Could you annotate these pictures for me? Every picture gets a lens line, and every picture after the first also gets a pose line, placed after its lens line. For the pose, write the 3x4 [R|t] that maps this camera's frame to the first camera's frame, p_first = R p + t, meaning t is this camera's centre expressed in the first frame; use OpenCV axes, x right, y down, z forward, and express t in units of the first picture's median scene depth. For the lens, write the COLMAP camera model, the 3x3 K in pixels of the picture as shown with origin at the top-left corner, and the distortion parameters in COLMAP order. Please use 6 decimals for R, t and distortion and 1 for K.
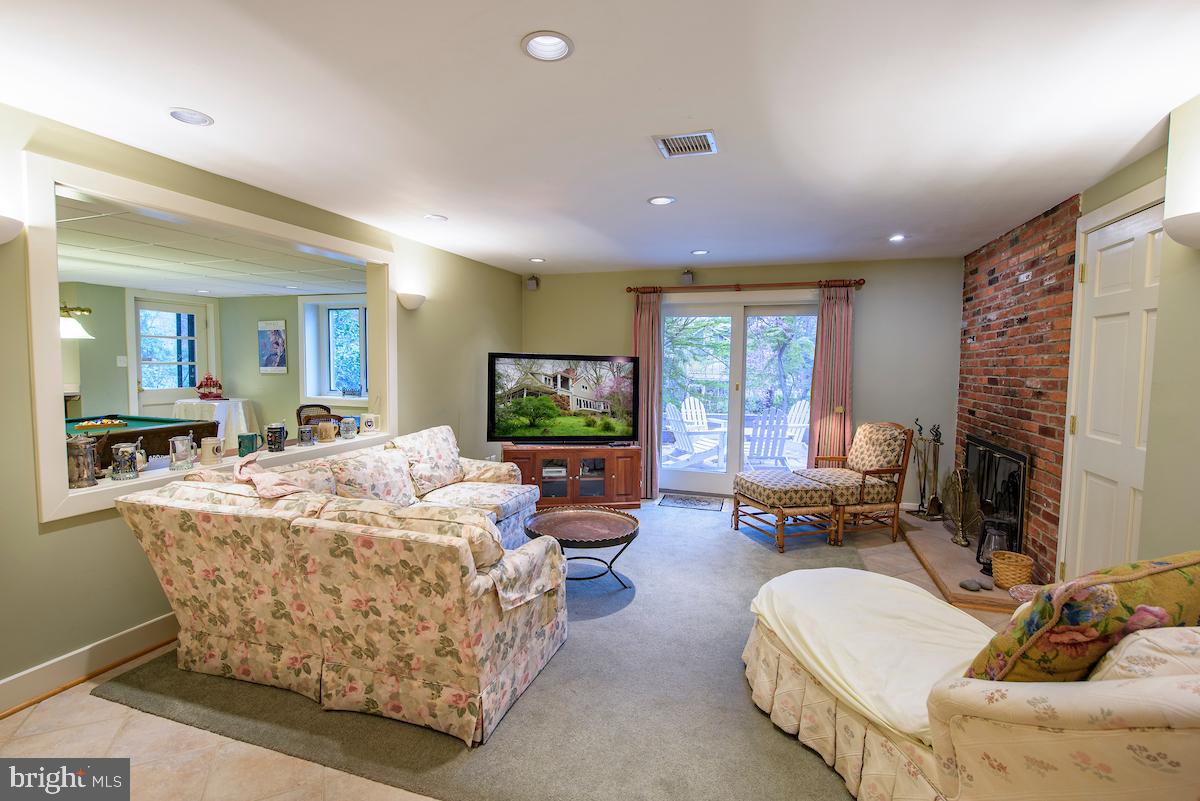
lens RADIAL K [[531.7, 0, 595.8], [0, 531.7, 395.1], [0, 0, 1]] dist [-0.007750, -0.000466]
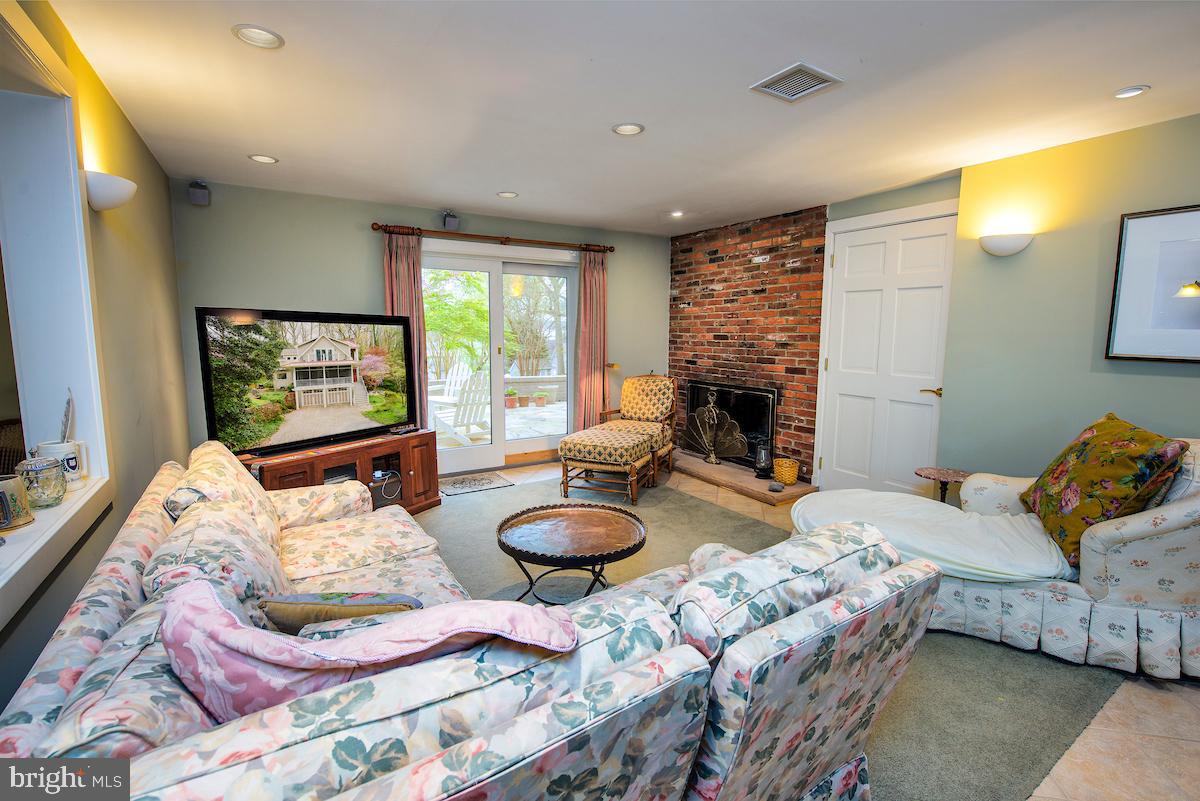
lens RADIAL K [[531.7, 0, 598.1], [0, 531.7, 397.1], [0, 0, 1]] dist [-0.007750, -0.000466]
pose [[0.638344, -0.106273, 0.762380, -0.453153], [0.051158, 0.994091, 0.095738, -0.019428], [-0.768049, -0.022112, 0.640009, 0.372192]]
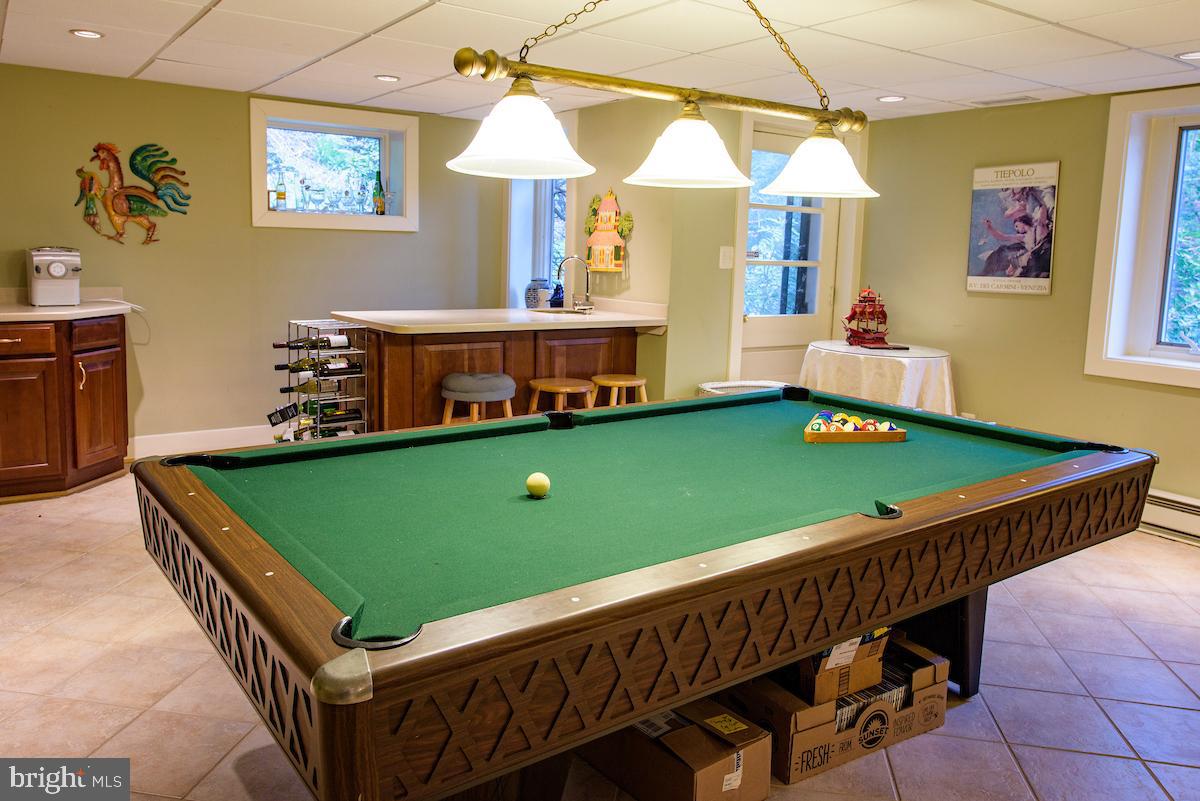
lens RADIAL K [[895.3, 0, 599.2], [0, 895.3, 353.9], [0, 0, 1]] dist [-0.003542, 0.009634]
pose [[0.808181, 0.081865, -0.583217, -0.825257], [-0.058660, 0.996557, 0.058599, -0.028642], [0.586006, -0.013147, 0.810200, 0.442320]]
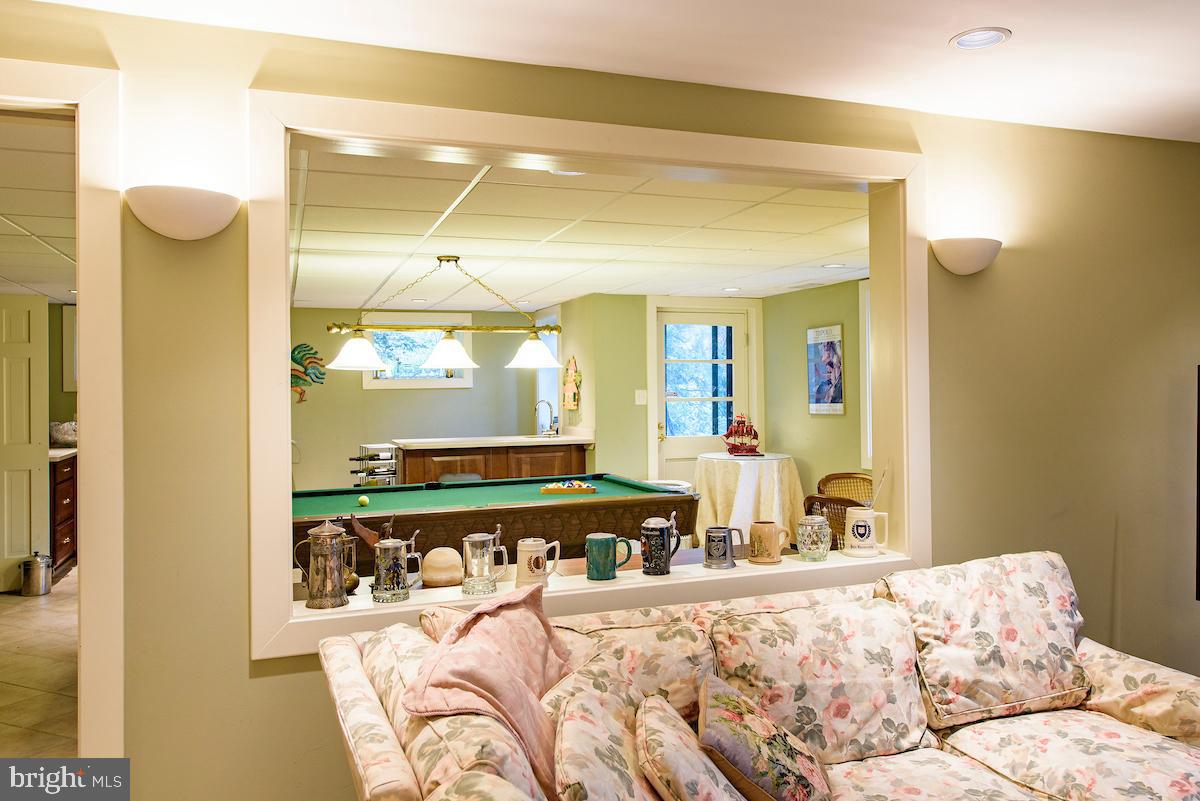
lens RADIAL K [[895.3, 0, 620.2], [0, 895.3, 379.3], [0, 0, 1]] dist [-0.003542, 0.009634]
pose [[0.637396, -0.026806, -0.770070, 0.036865], [-0.031357, 0.997664, -0.060683, -0.022343], [0.769898, 0.062826, 0.635067, 0.328411]]
